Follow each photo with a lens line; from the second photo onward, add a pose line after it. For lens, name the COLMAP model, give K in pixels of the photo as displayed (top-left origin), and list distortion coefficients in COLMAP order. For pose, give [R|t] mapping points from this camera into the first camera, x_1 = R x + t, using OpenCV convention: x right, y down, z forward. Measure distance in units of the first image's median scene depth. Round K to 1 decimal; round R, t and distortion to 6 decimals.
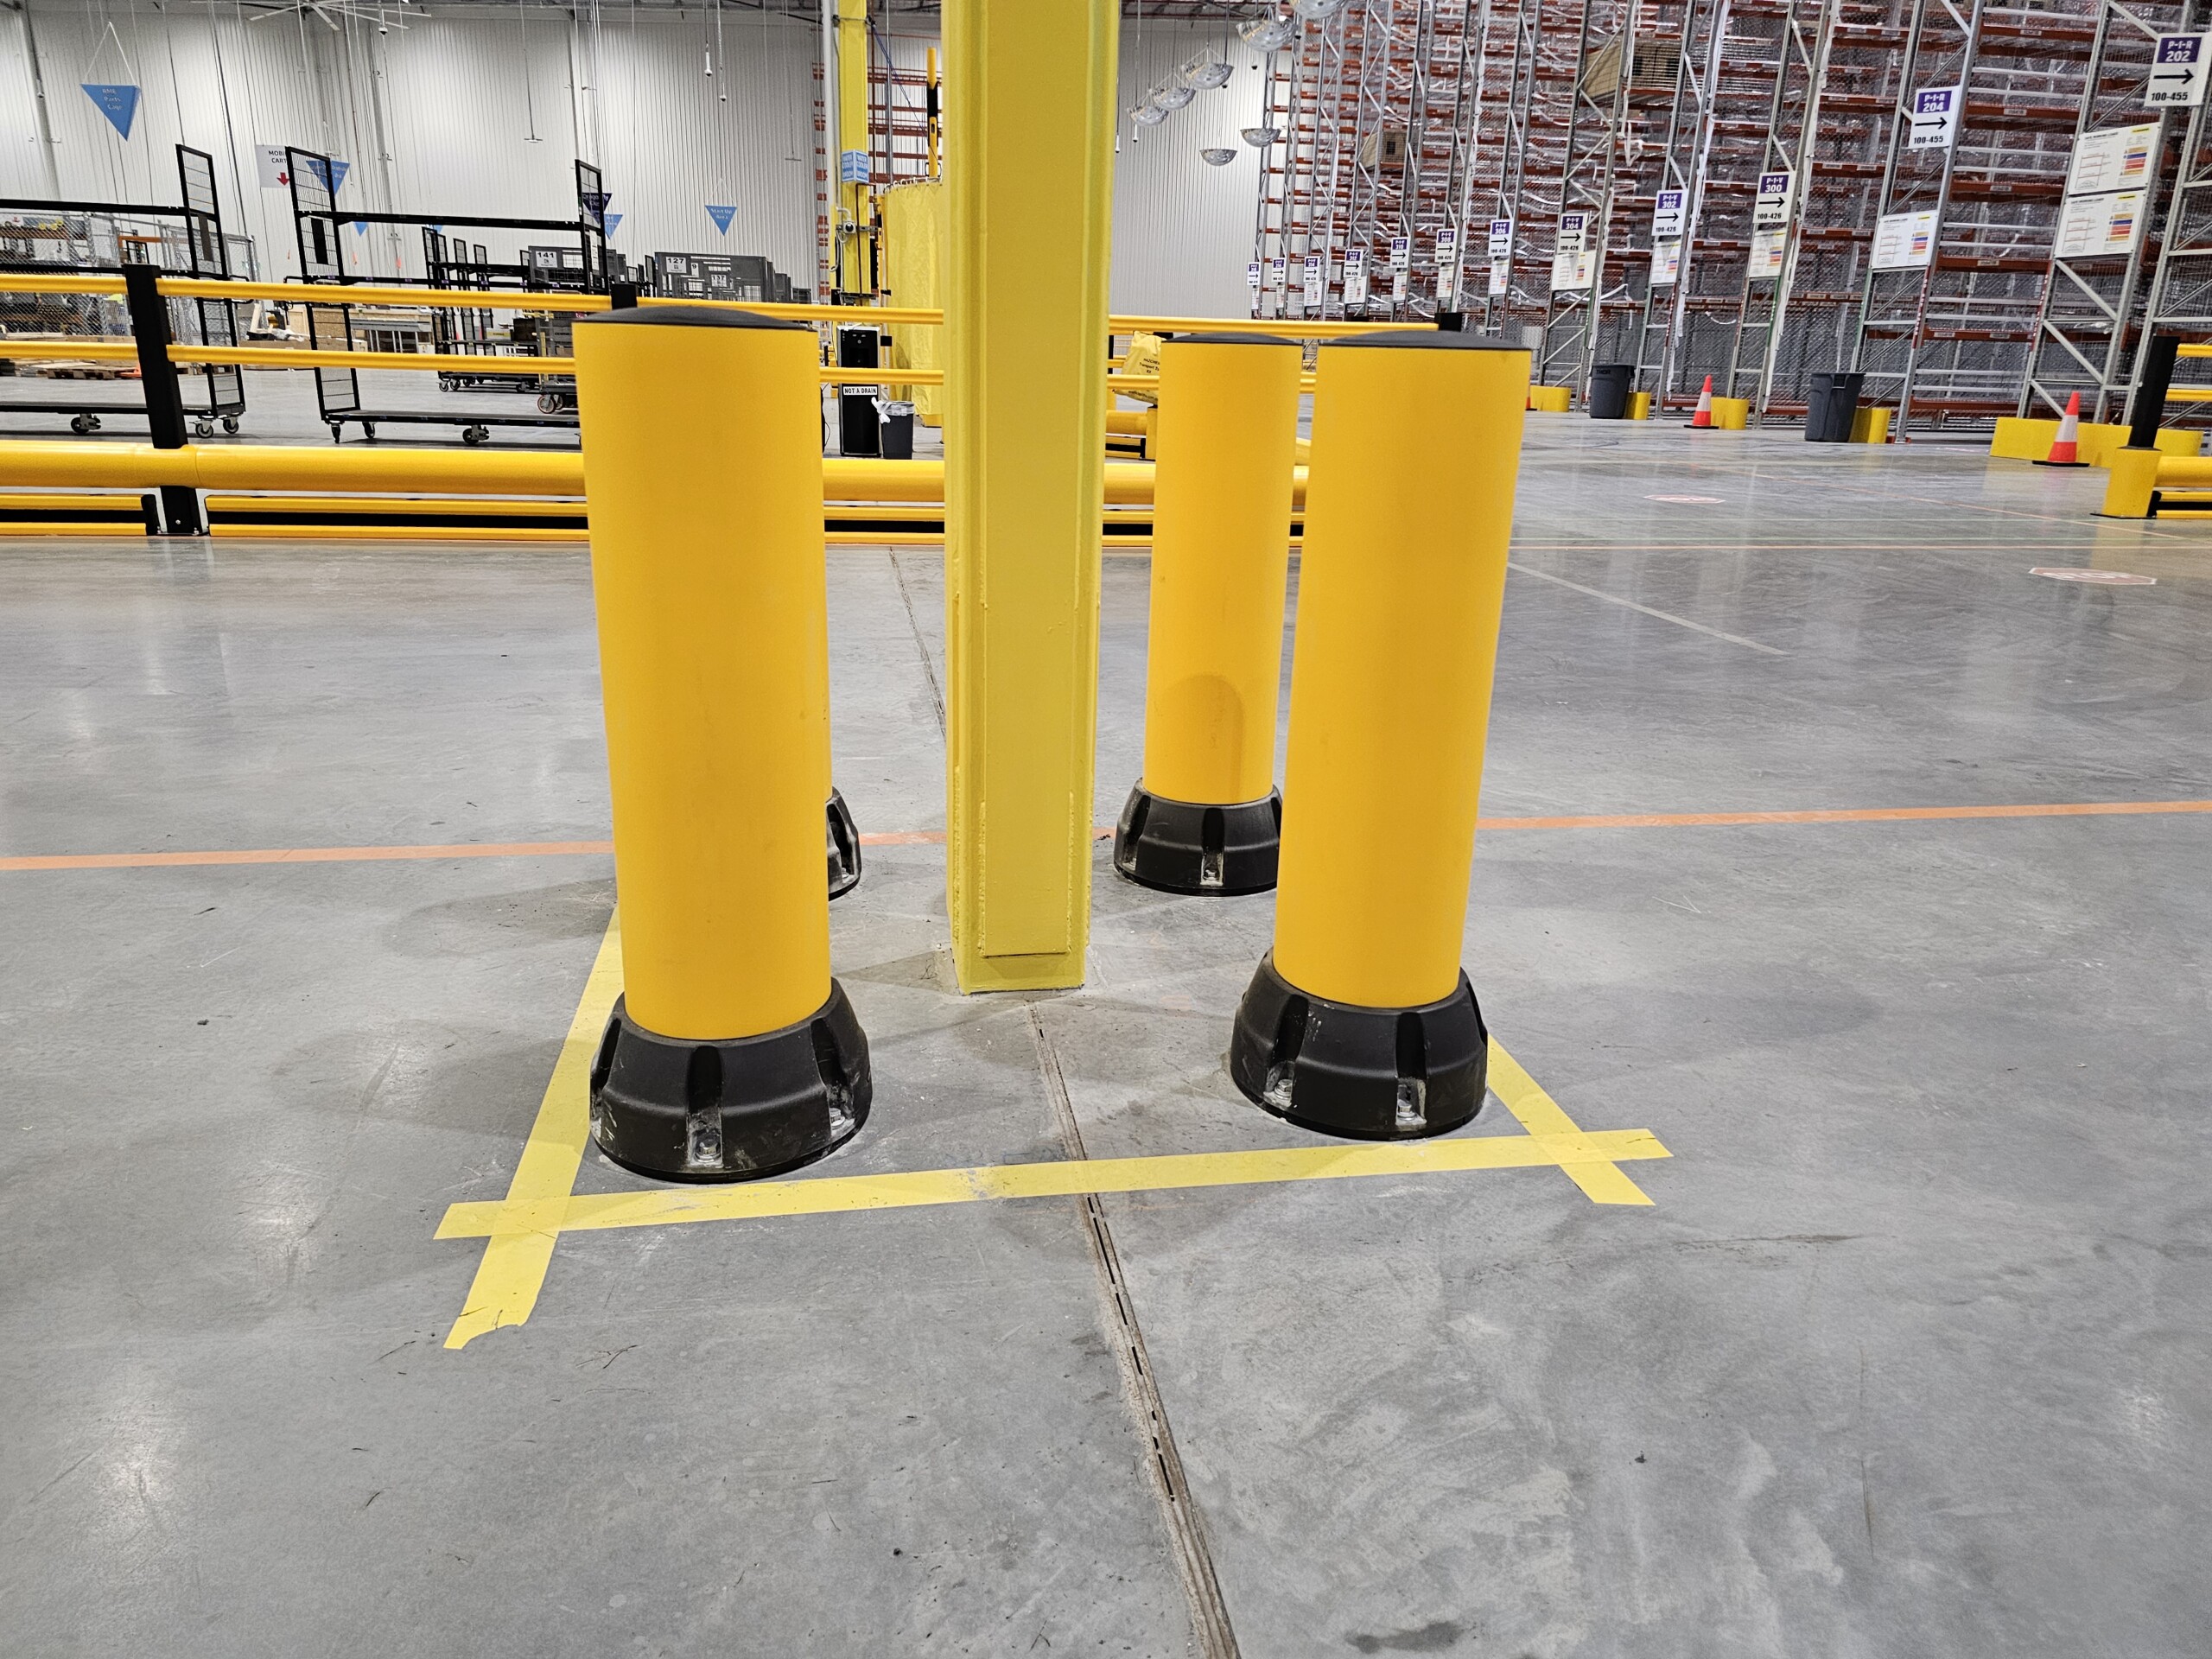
lens RADIAL K [[1492.6, 0, 1083.8], [0, 1492.6, 819.9], [0, 0, 1]] dist [0.055200, -0.040129]
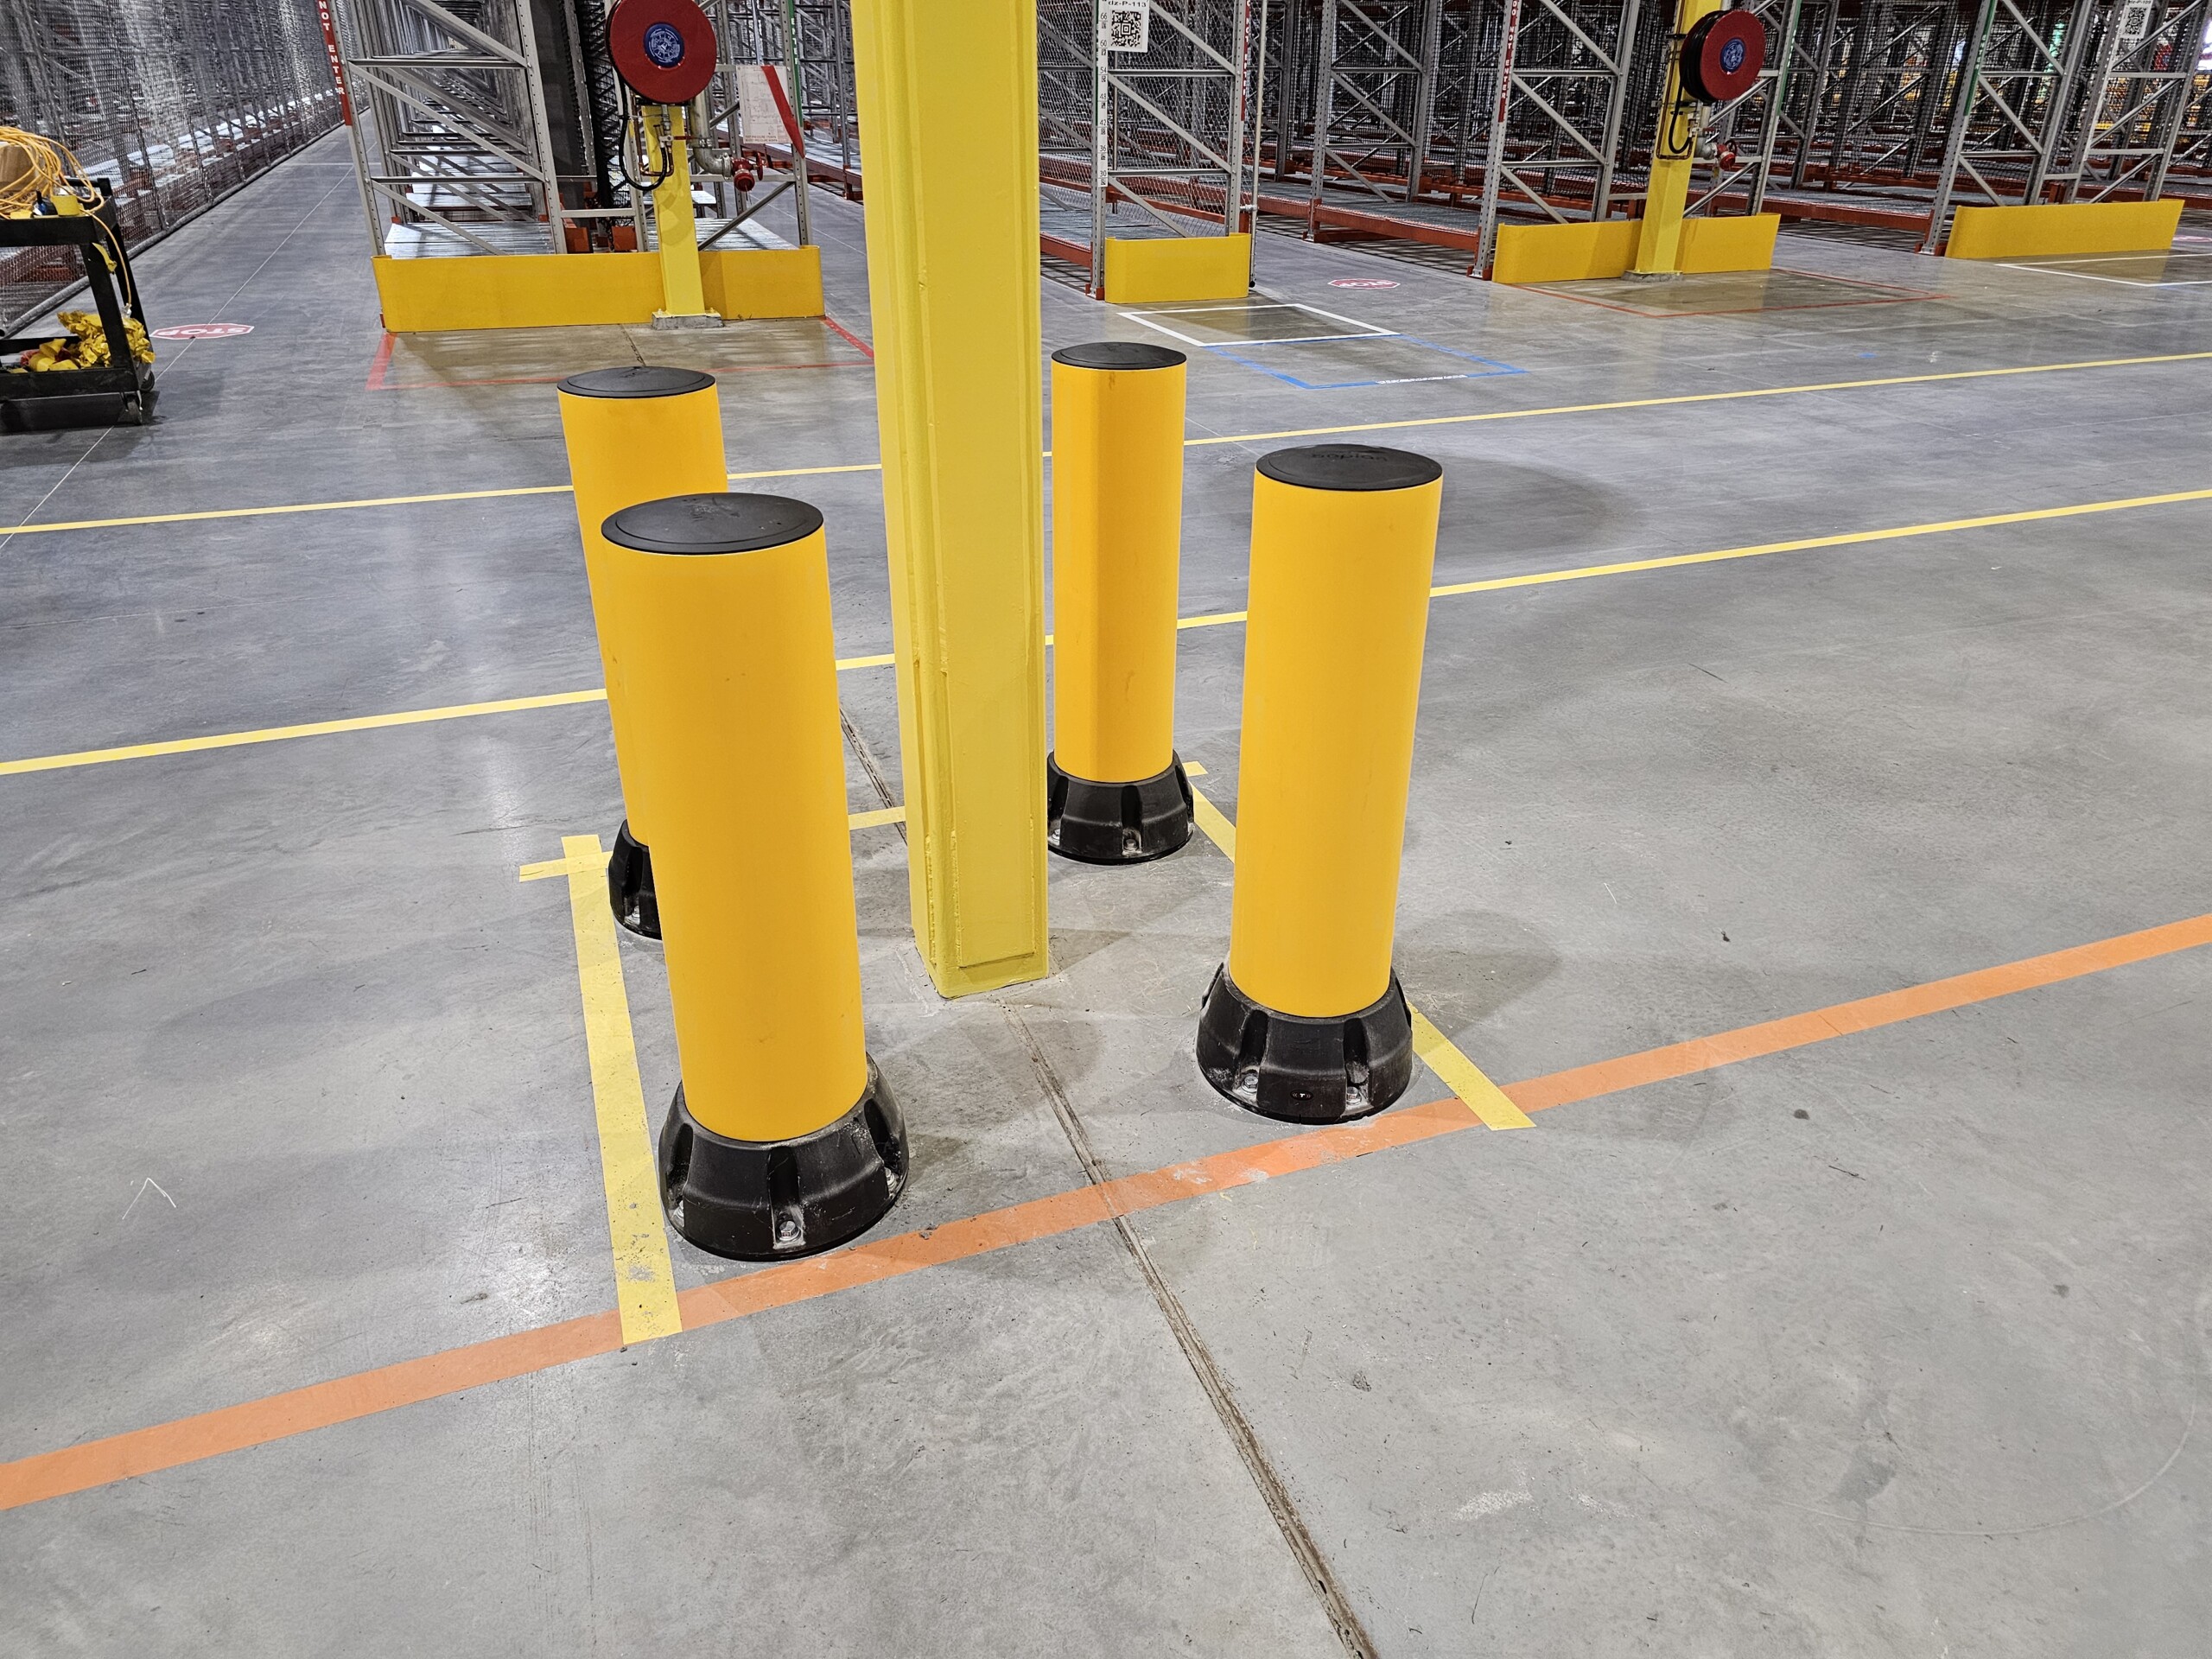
lens RADIAL K [[1492.6, 0, 1098.3], [0, 1492.6, 819.8], [0, 0, 1]] dist [0.055200, -0.040129]
pose [[-0.980953, 0.055864, -0.186039, 0.091553], [-0.091500, 0.711944, 0.696250, -0.990705], [0.171345, 0.700011, -0.693272, 2.230141]]
